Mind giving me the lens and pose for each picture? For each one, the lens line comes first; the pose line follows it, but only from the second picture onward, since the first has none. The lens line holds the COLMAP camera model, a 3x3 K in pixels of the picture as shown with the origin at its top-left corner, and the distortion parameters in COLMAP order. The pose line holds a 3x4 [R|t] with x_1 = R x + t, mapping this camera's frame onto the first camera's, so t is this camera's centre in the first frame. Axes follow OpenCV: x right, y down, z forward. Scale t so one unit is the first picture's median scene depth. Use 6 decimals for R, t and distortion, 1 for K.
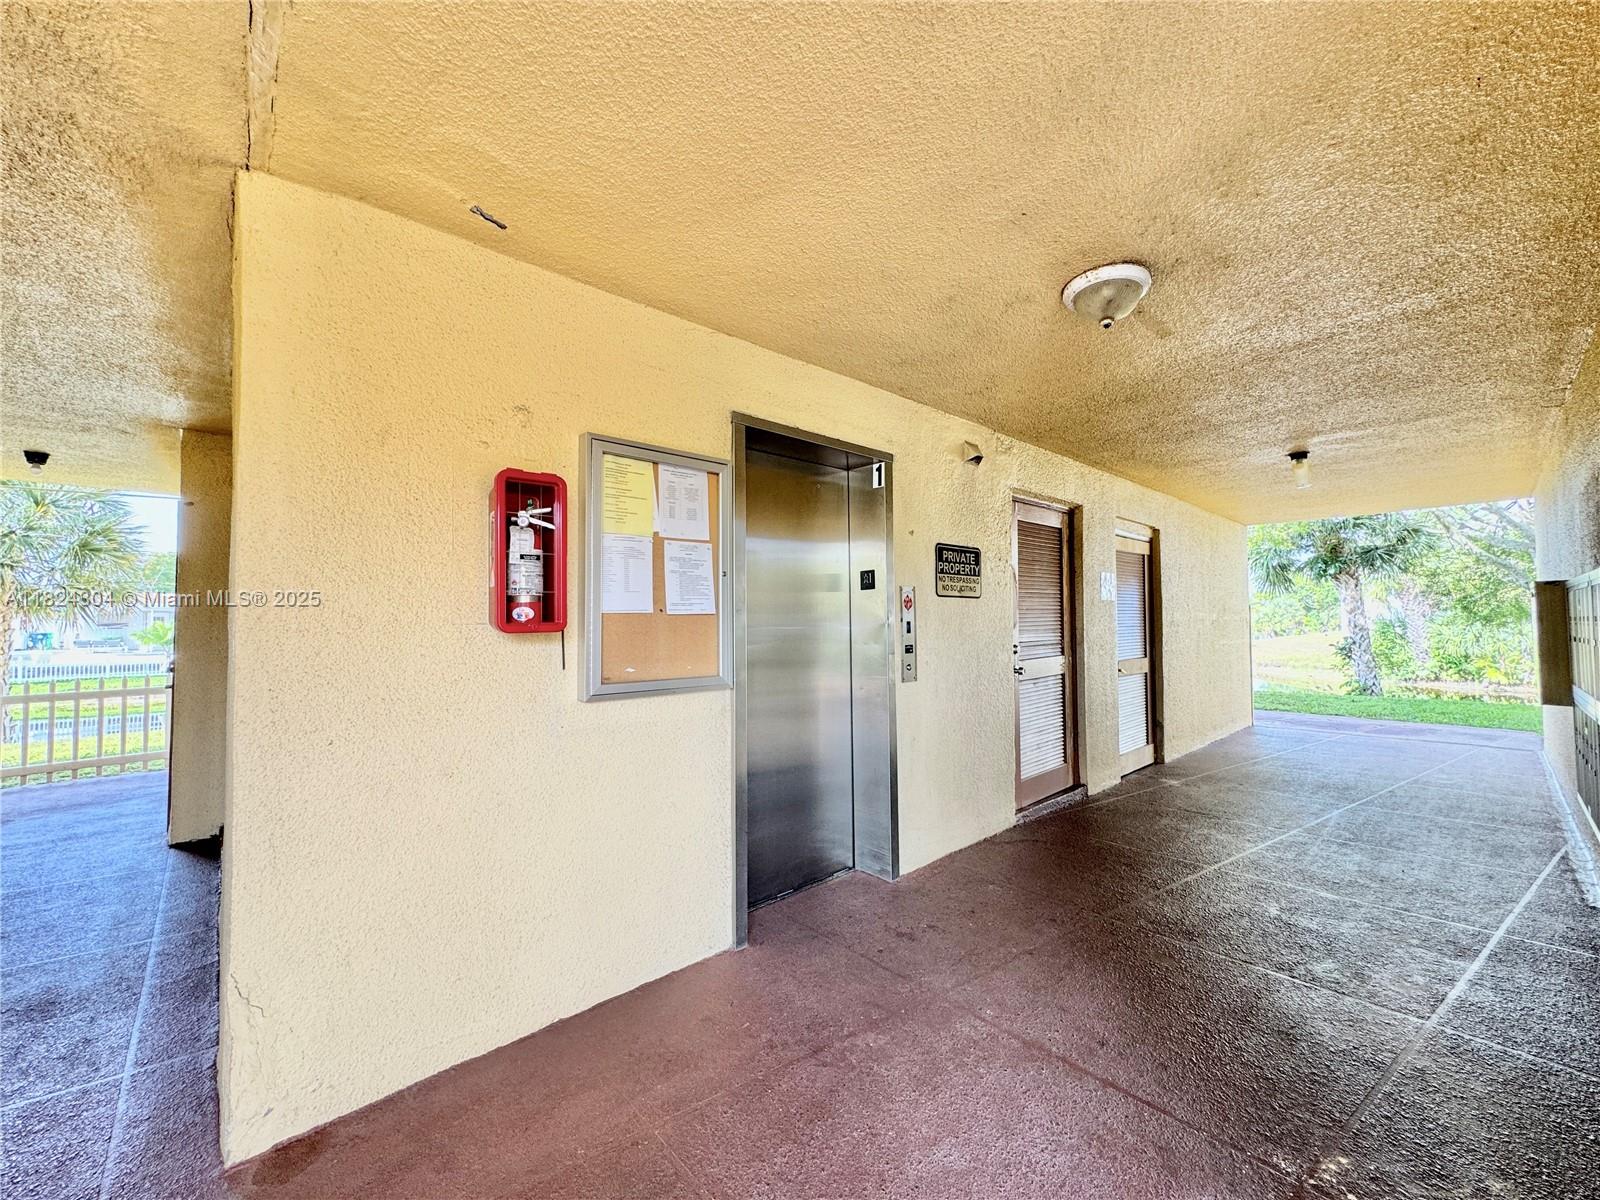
lens RADIAL K [[640.5, 0, 798.8], [0, 640.5, 600.7], [0, 0, 1]] dist [-0.003074, 0.000603]
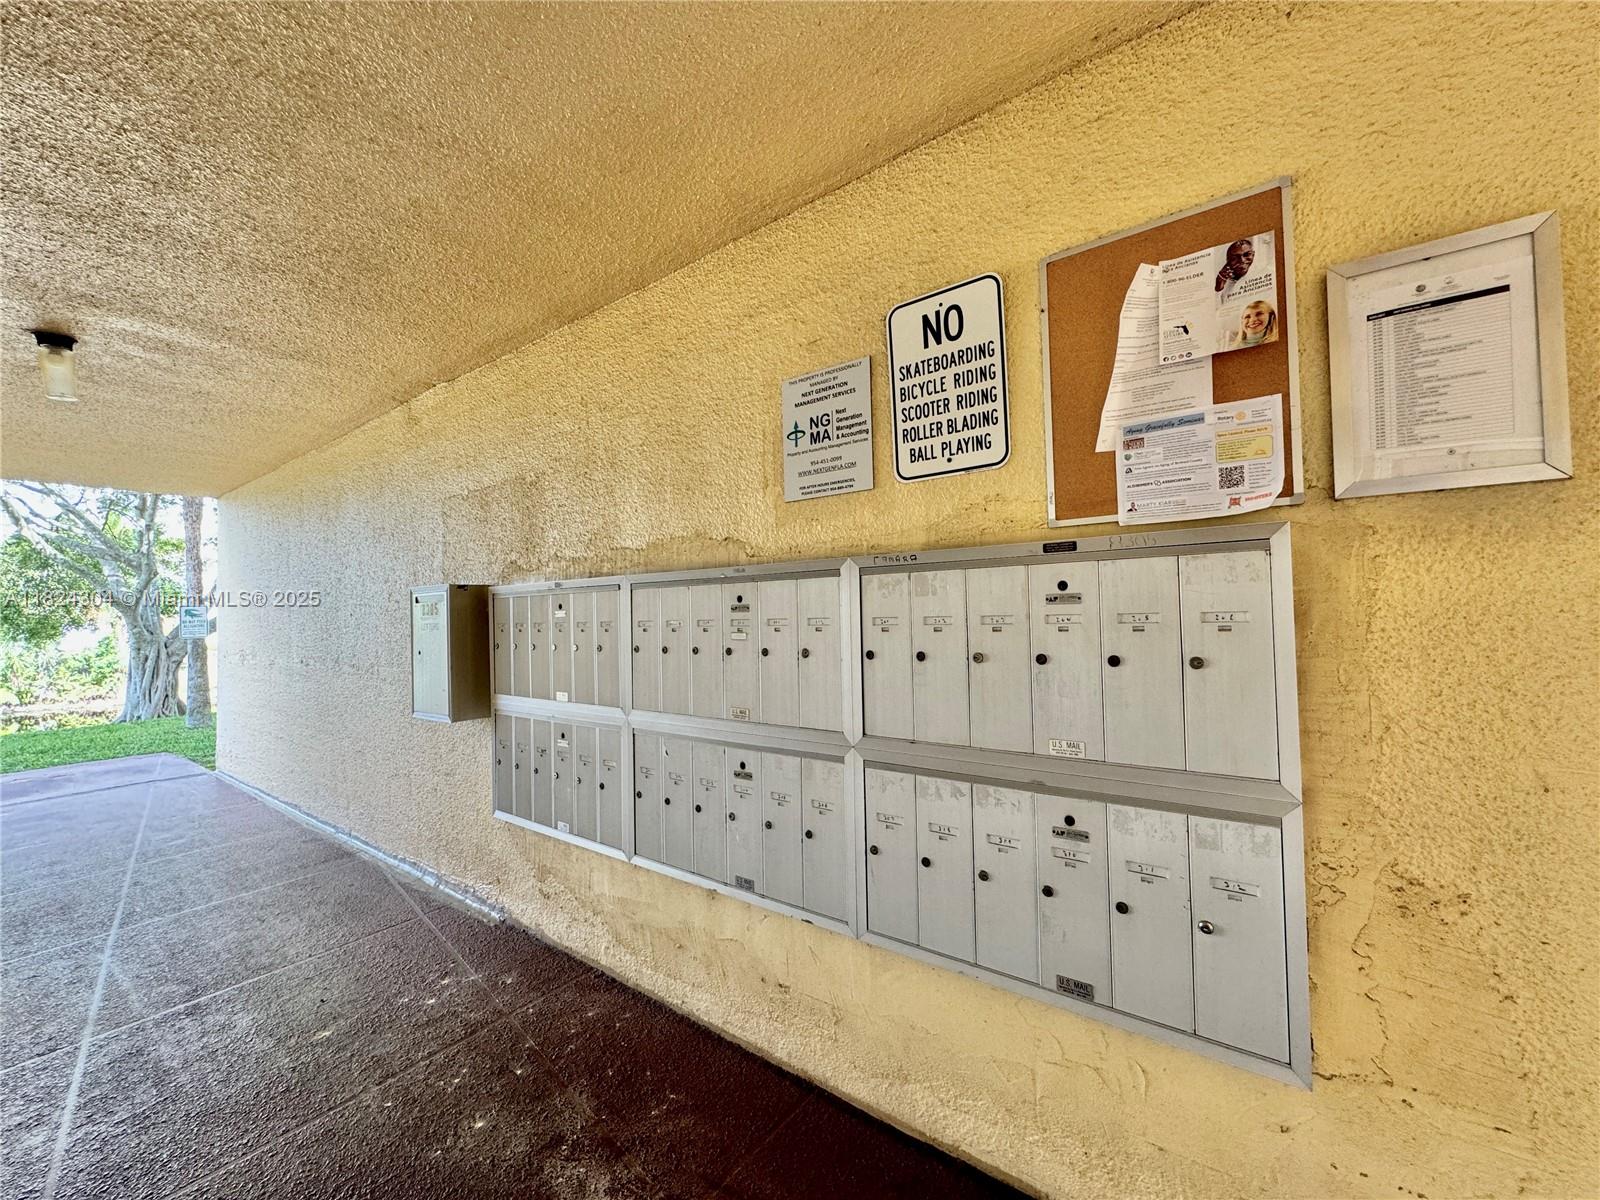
lens RADIAL K [[640.5, 0, 798.8], [0, 640.5, 600.7], [0, 0, 1]] dist [-0.003074, 0.000603]
pose [[-0.176907, 0.026444, 0.983872, 0.146104], [-0.007619, 0.999572, -0.028236, 0.011351], [-0.984198, -0.012491, -0.176629, 0.518212]]
